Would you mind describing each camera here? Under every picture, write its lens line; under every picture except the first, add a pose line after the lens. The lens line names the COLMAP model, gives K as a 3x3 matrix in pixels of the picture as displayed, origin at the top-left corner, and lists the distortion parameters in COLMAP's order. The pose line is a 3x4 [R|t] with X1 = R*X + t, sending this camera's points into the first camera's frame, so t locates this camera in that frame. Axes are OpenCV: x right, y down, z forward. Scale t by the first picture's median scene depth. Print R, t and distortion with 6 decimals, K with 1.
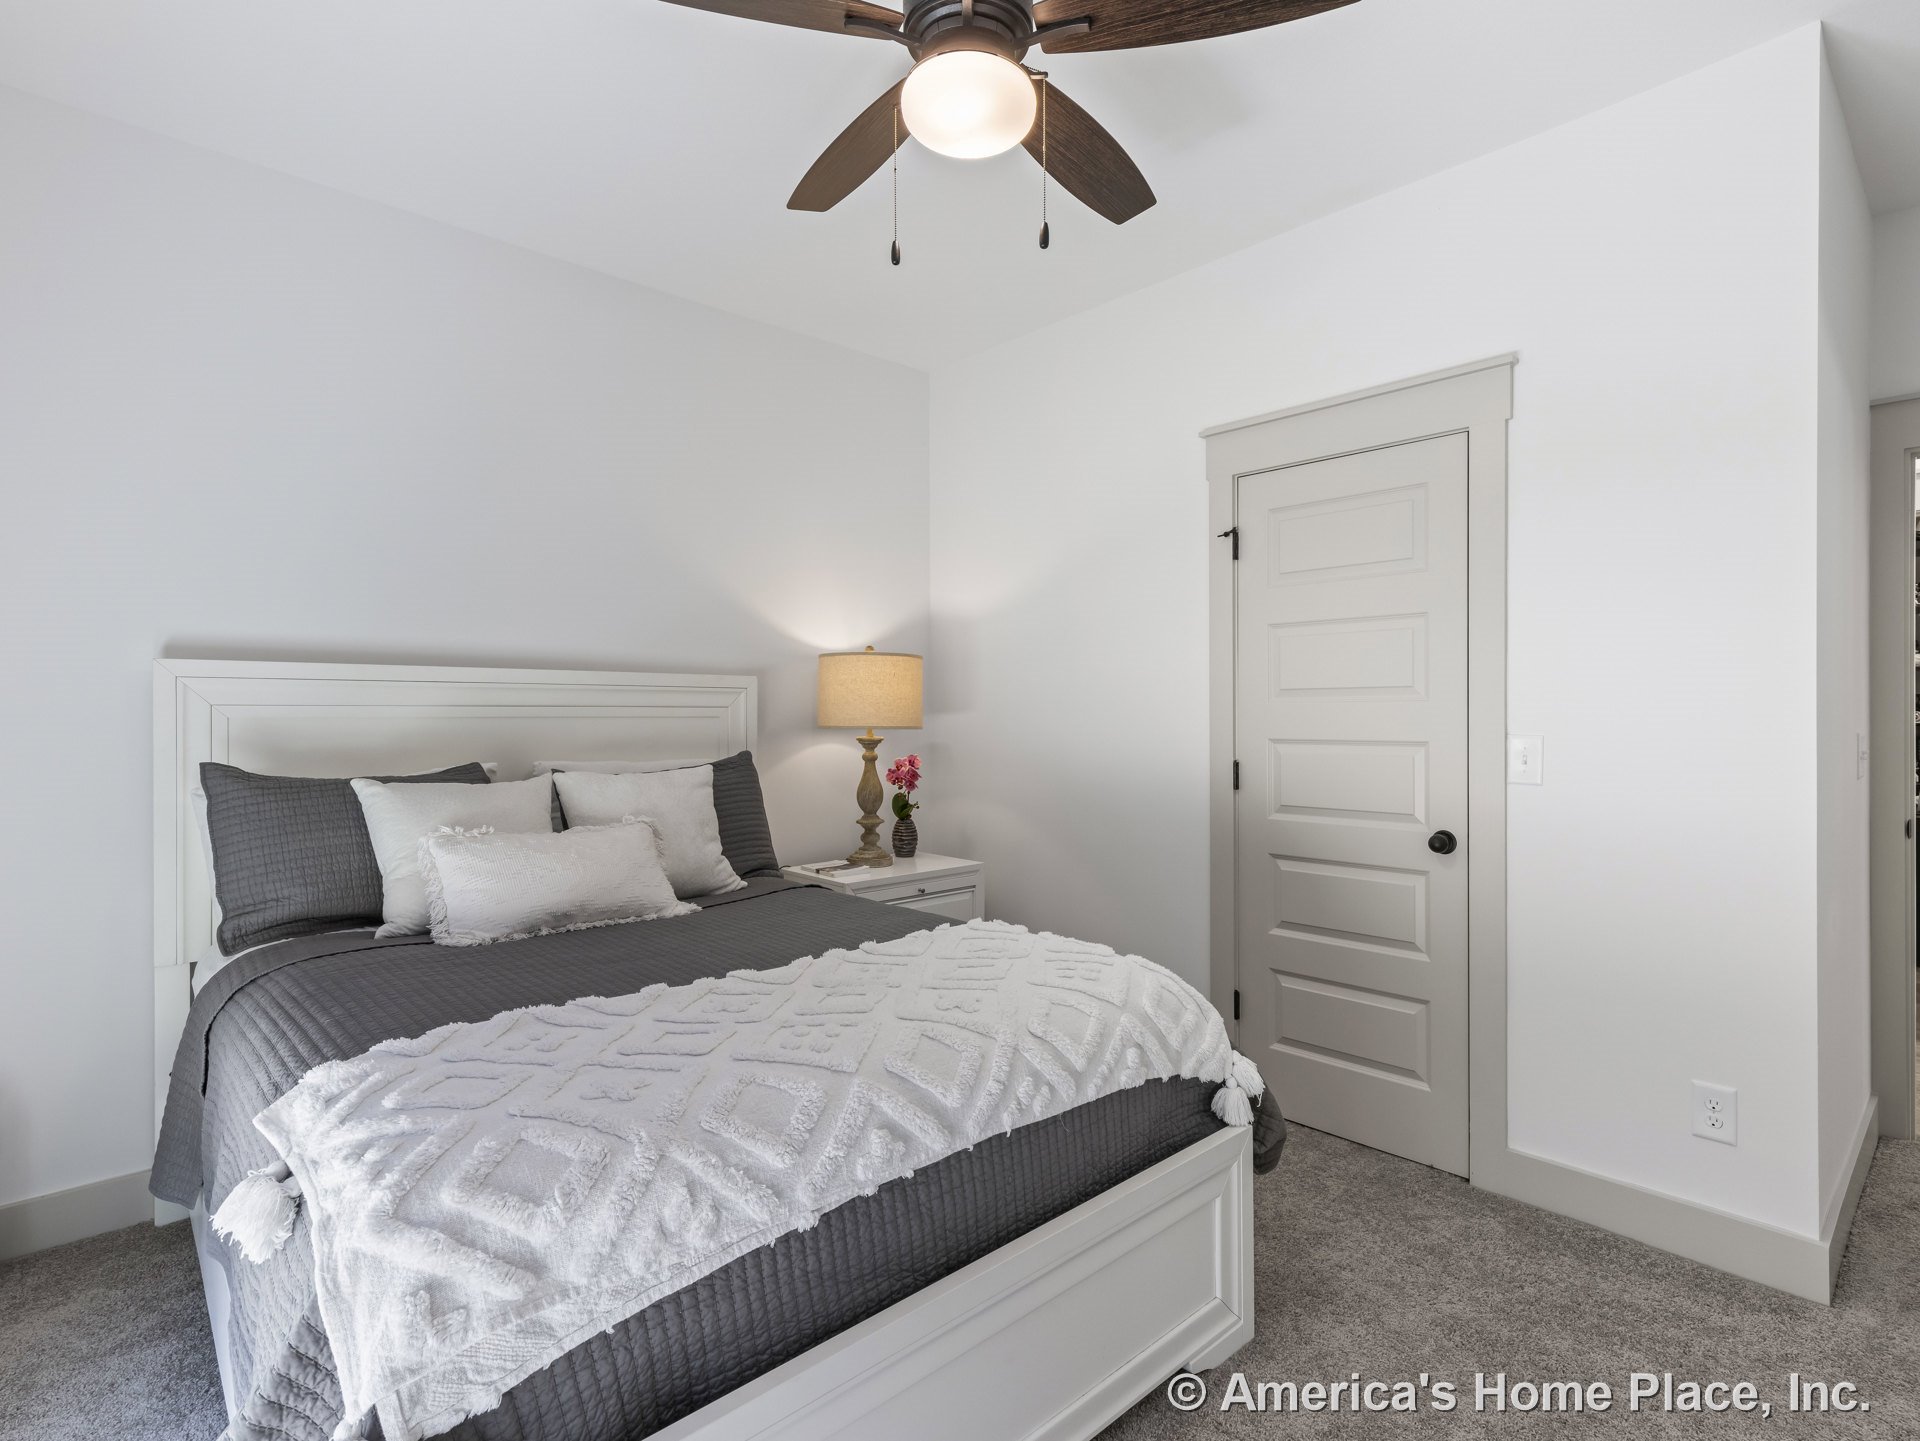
lens RADIAL K [[997.8, 0, 980.5], [0, 997.8, 713.8], [0, 0, 1]] dist [0.014526, -0.000232]
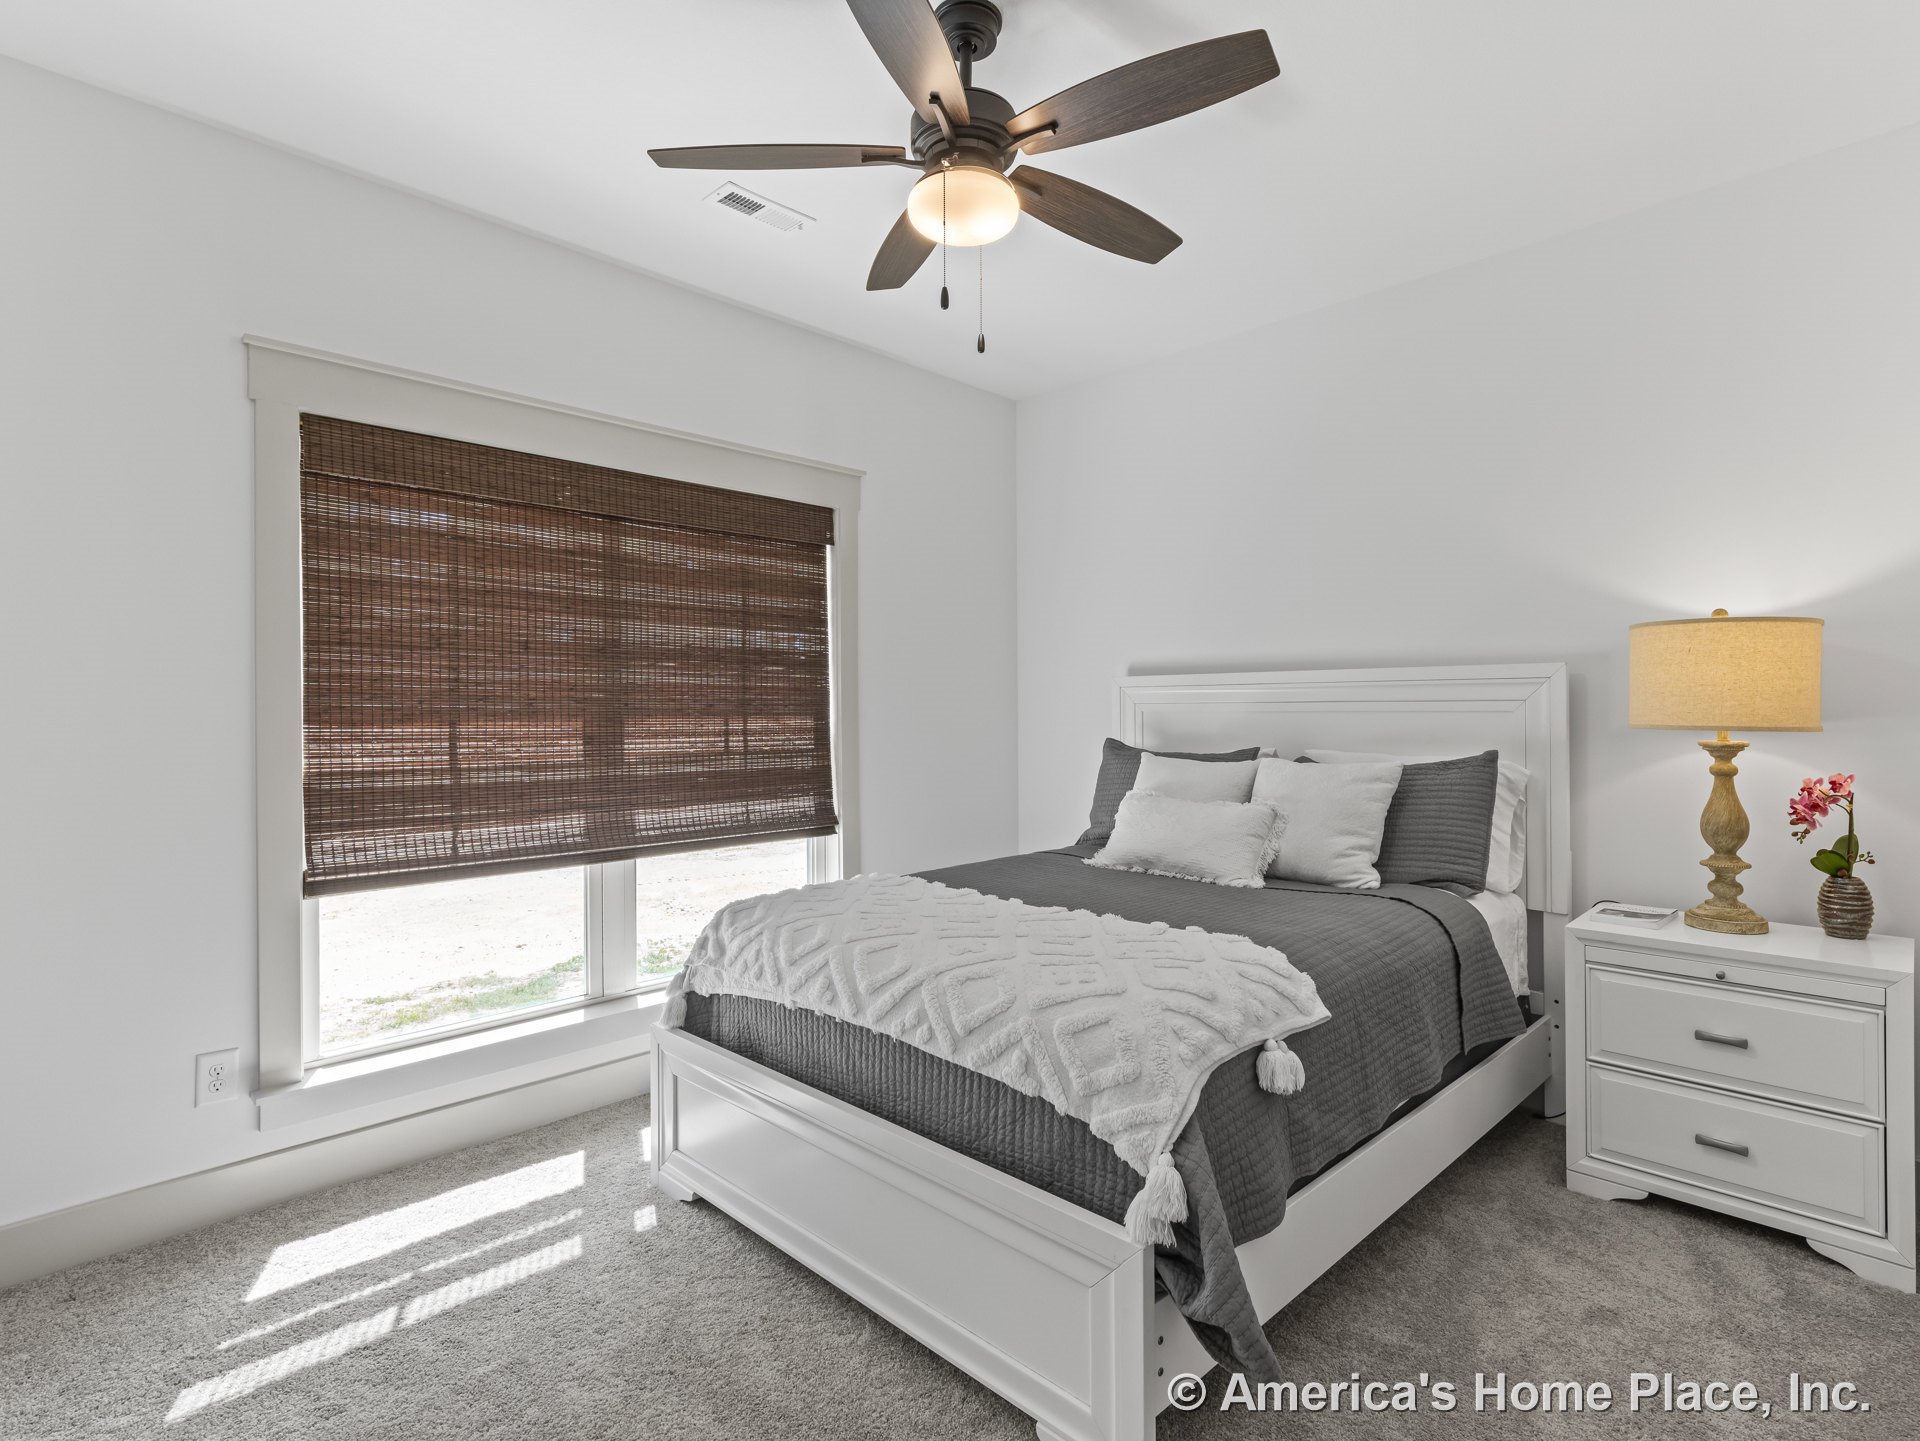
lens RADIAL K [[997.8, 0, 980.0], [0, 997.8, 712.6], [0, 0, 1]] dist [0.014526, -0.000232]
pose [[0.018183, 0.005252, -0.999821, 0.906084], [0.004198, 0.999977, 0.005329, -0.003656], [0.999826, -0.004294, 0.018161, 0.755135]]
